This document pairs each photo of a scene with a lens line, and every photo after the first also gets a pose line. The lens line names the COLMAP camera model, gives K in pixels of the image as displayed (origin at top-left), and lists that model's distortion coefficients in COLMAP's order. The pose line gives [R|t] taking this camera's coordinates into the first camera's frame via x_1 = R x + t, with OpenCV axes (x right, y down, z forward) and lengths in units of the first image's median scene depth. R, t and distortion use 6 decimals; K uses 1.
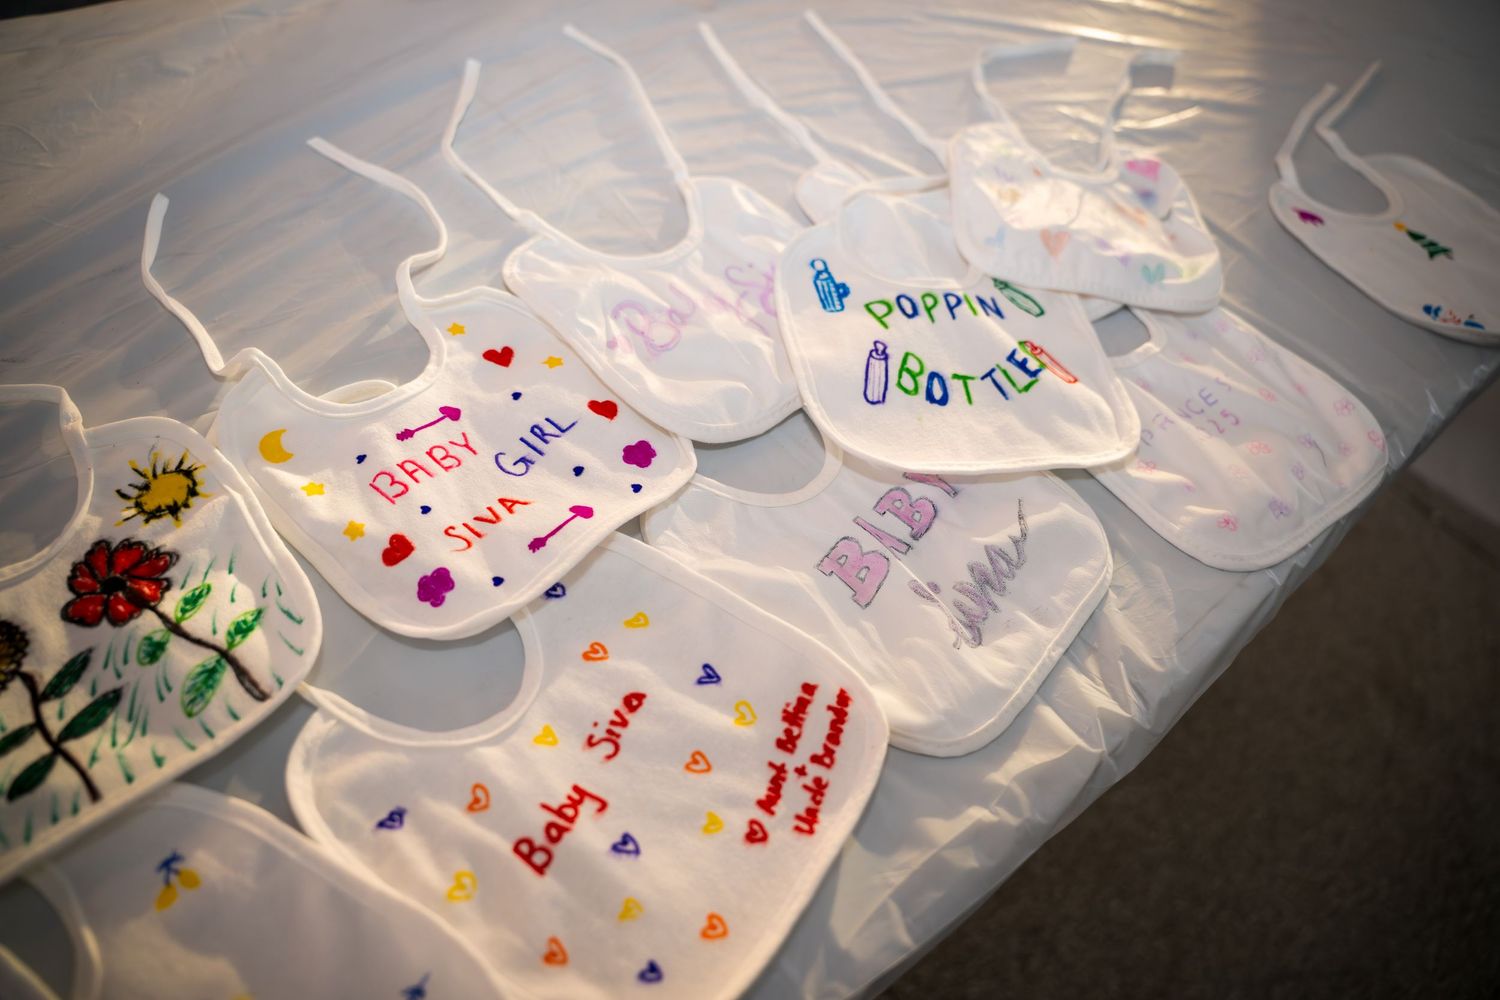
lens RADIAL K [[1008.4, 0, 745.3], [0, 1008.4, 509.5], [0, 0, 1]] dist [-0.139447, 0.092577]
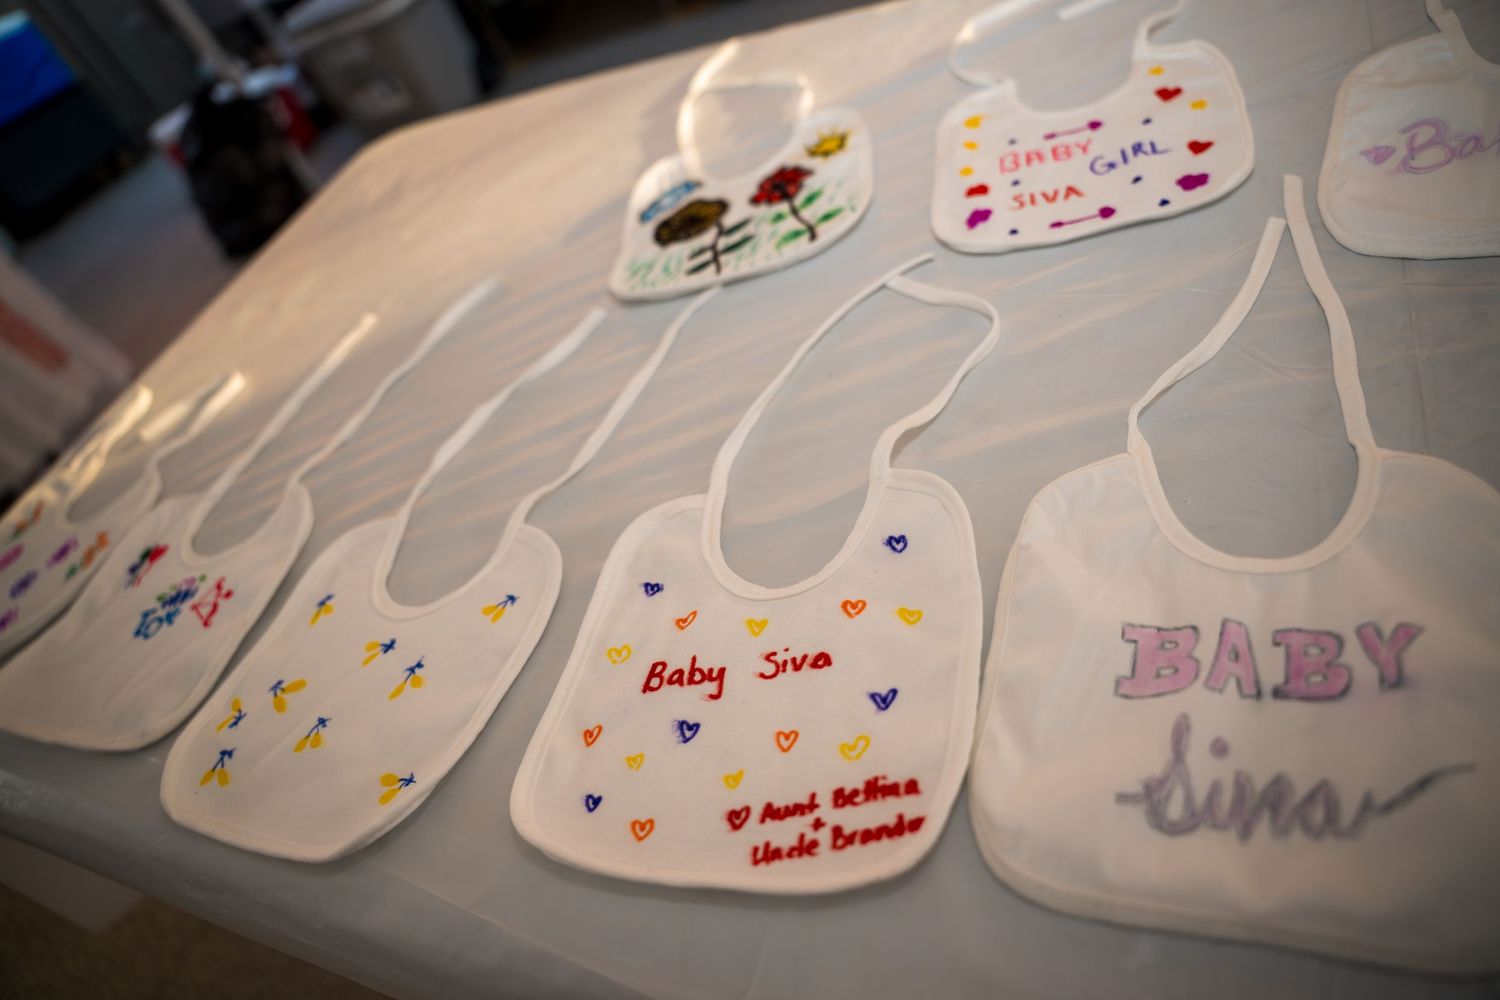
lens RADIAL K [[1018.4, 0, 750.3], [0, 1018.4, 501.4], [0, 0, 1]] dist [-0.145179, 0.101344]
pose [[0.253510, 0.496414, -0.830245, 0.641624], [-0.437280, 0.824392, 0.359394, -0.274278], [0.862855, 0.271940, 0.426063, 0.480384]]
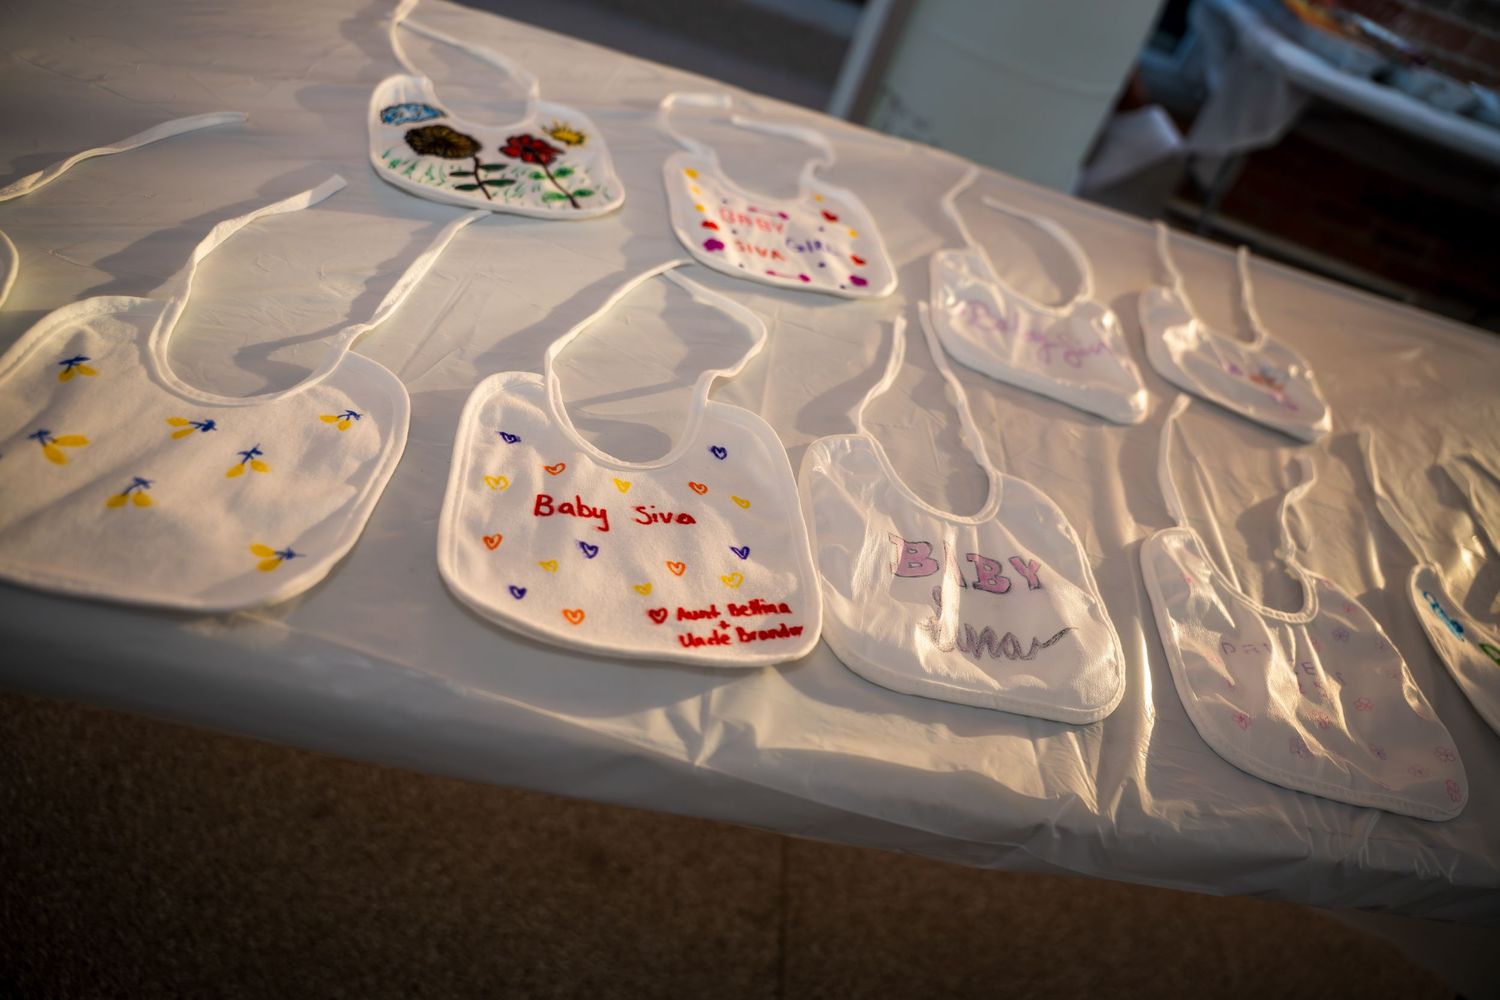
lens RADIAL K [[1021.2, 0, 774.3], [0, 1021.2, 499.6], [0, 0, 1]] dist [-0.132289, 0.001016]
pose [[0.644758, 0.563078, -0.516944, 0.633966], [-0.715472, 0.682599, -0.148856, 0.295465], [0.269048, 0.465835, 0.842977, -0.077171]]
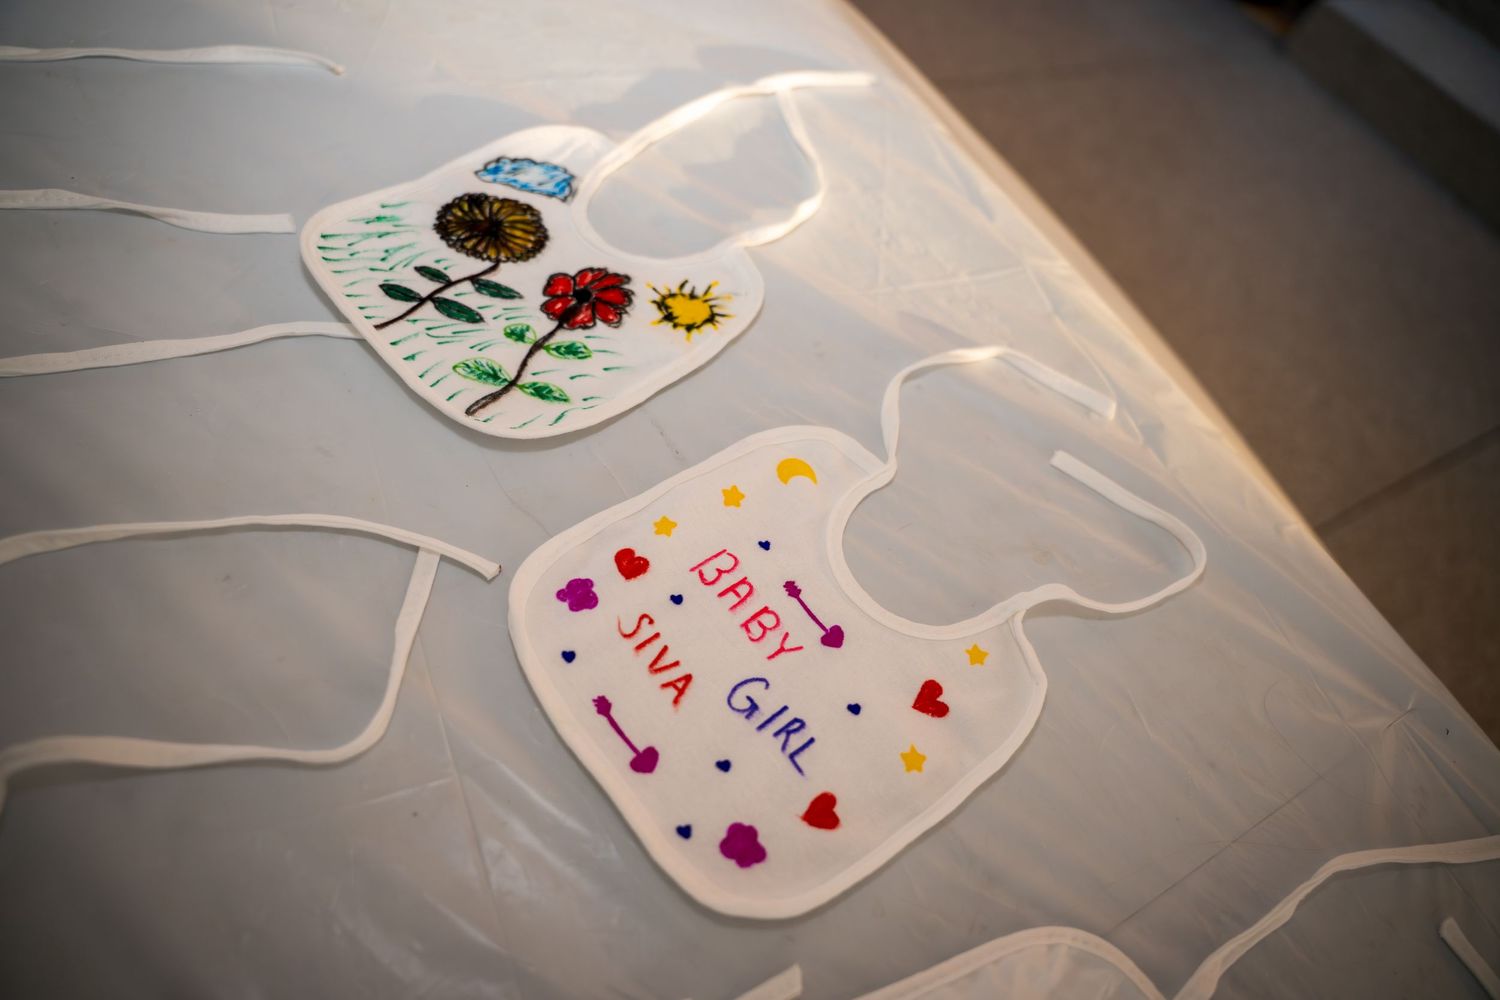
lens RADIAL K [[1008.4, 0, 745.3], [0, 1008.4, 509.5], [0, 0, 1]] dist [-0.139447, 0.092577]
pose [[-0.335946, 0.634785, -0.695837, -0.097003], [-0.868229, 0.077684, 0.490044, -0.885187], [0.365128, 0.768774, 0.525041, 0.740726]]
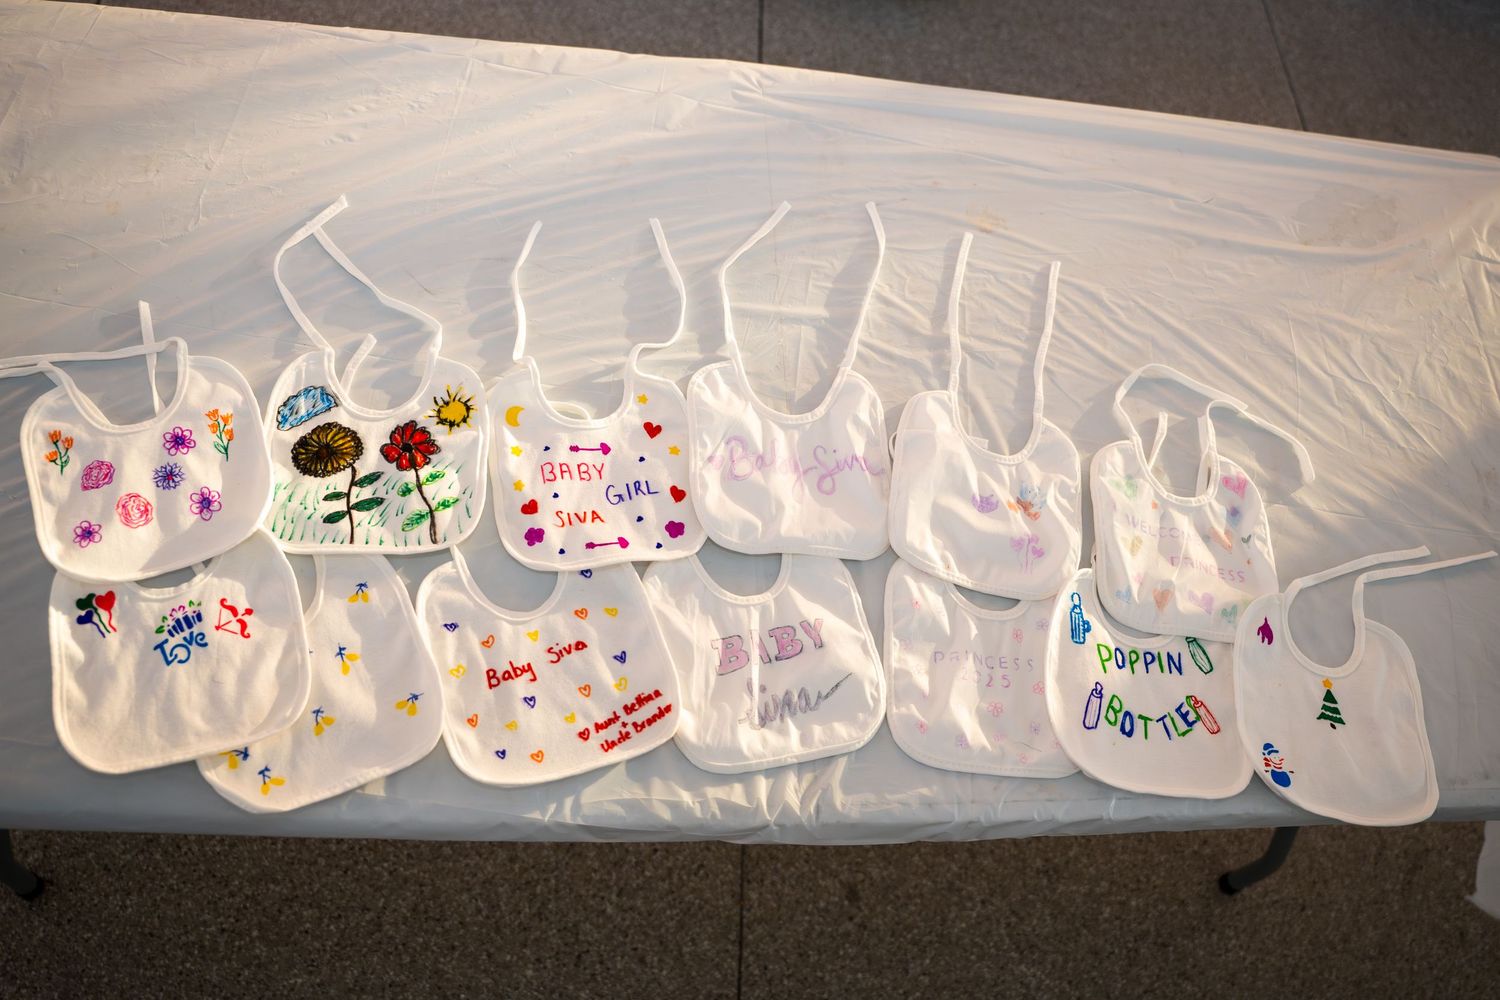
lens RADIAL K [[1200.3, 0, 693.0], [0, 1200.3, 495.5], [0, 0, 1]] dist [-0.120689, 0.066838]
pose [[0.790733, 0.542423, -0.283758, 0.576580], [-0.517112, 0.839942, 0.164599, -0.562688], [0.327622, 0.016581, 0.944663, -1.156976]]
